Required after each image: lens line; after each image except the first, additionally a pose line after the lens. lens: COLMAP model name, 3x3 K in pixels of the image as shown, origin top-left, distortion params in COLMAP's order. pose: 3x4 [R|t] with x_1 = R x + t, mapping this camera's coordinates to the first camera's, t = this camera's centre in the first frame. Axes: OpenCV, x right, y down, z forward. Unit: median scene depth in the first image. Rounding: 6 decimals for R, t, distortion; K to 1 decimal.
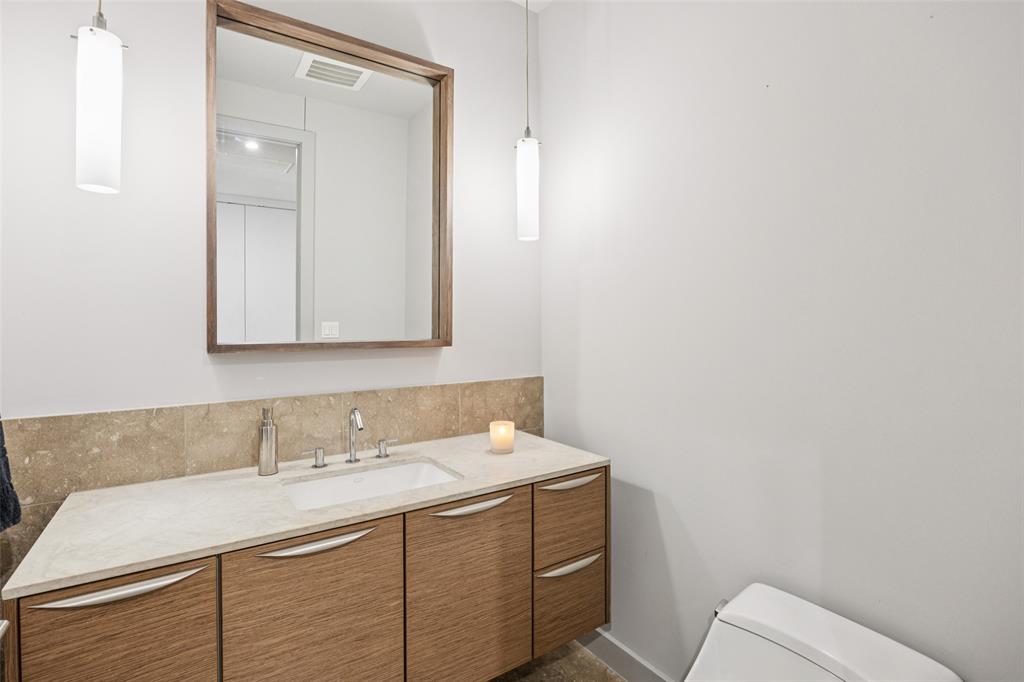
lens RADIAL K [[490.8, 0, 516.7], [0, 490.8, 333.9], [0, 0, 1]] dist [-0.012392, 0.000990]
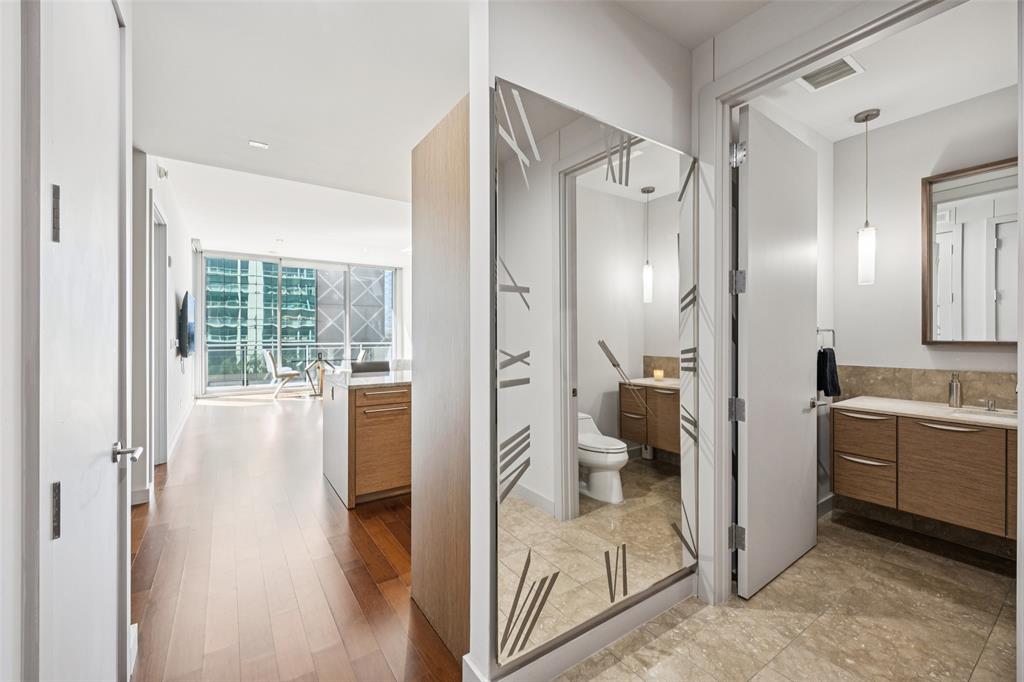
lens RADIAL K [[401.5, 0, 516.2], [0, 401.5, 332.8], [0, 0, 1]] dist [-0.007424, -0.000532]
pose [[0.010502, 0.009856, -0.999896, 1.112428], [-0.001903, 0.999950, 0.009836, -0.027958], [0.999943, 0.001800, 0.010520, -0.818278]]
